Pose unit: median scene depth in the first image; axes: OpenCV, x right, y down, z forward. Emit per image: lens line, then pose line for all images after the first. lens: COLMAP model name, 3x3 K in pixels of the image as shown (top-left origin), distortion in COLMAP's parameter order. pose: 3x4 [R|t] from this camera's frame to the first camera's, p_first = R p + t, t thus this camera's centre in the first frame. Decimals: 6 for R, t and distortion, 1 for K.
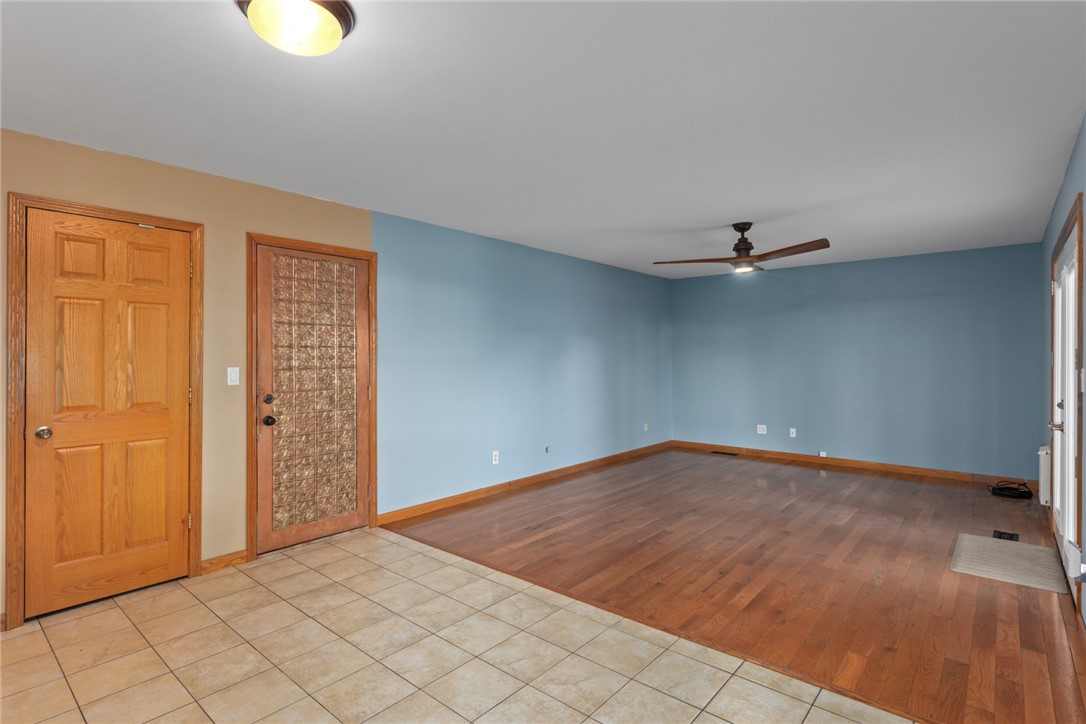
lens RADIAL K [[538.8, 0, 539.1], [0, 538.8, 359.3], [0, 0, 1]] dist [-0.001553, -0.000366]
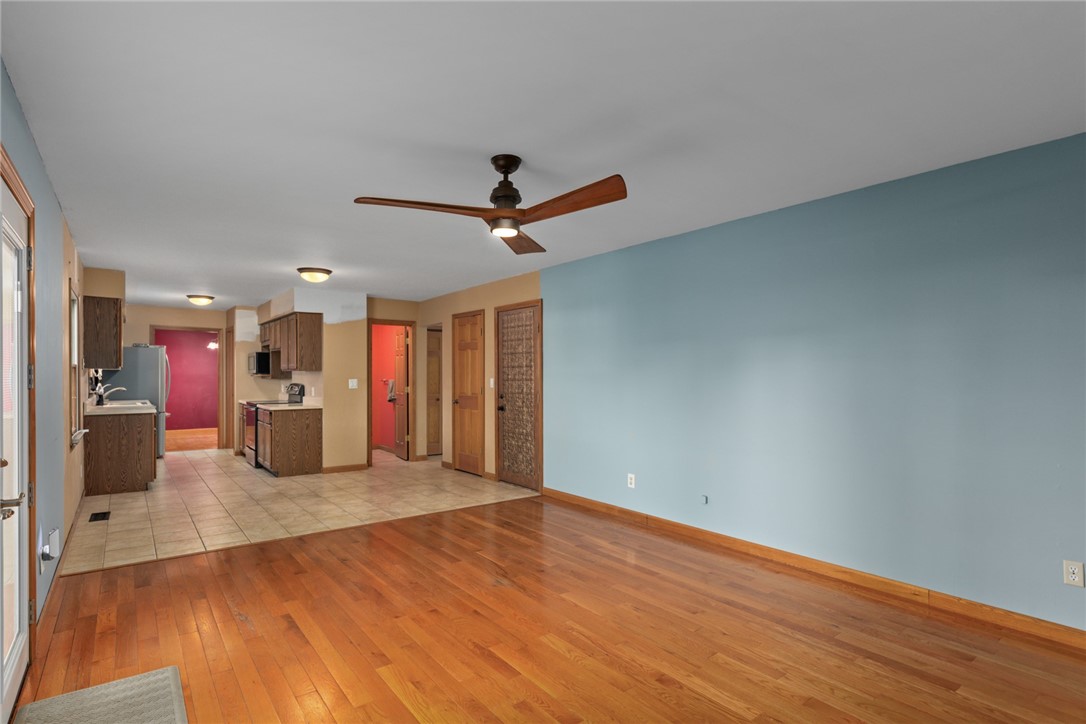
lens RADIAL K [[550.9, 0, 532.0], [0, 550.9, 370.6], [0, 0, 1]] dist [-0.000191, -0.000646]
pose [[-0.222806, -0.005193, -0.974849, 1.223303], [-0.002176, 0.999986, -0.004829, -0.003836], [0.974860, 0.001045, -0.222815, 1.443655]]
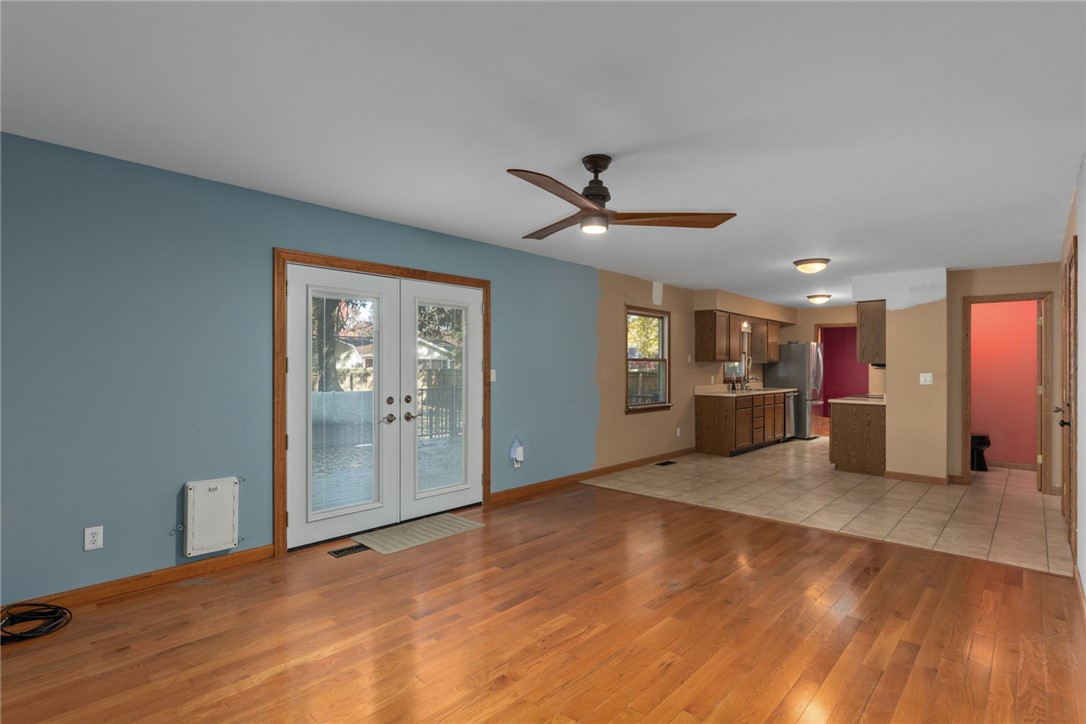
lens RADIAL K [[531.2, 0, 540.5], [0, 531.2, 368.5], [0, 0, 1]] dist [-0.002563, -0.000275]
pose [[-0.999338, -0.005076, 0.036022, 0.519969], [-0.004824, 0.999963, 0.007076, -0.000891], [-0.036056, 0.006898, -0.999326, 2.026251]]
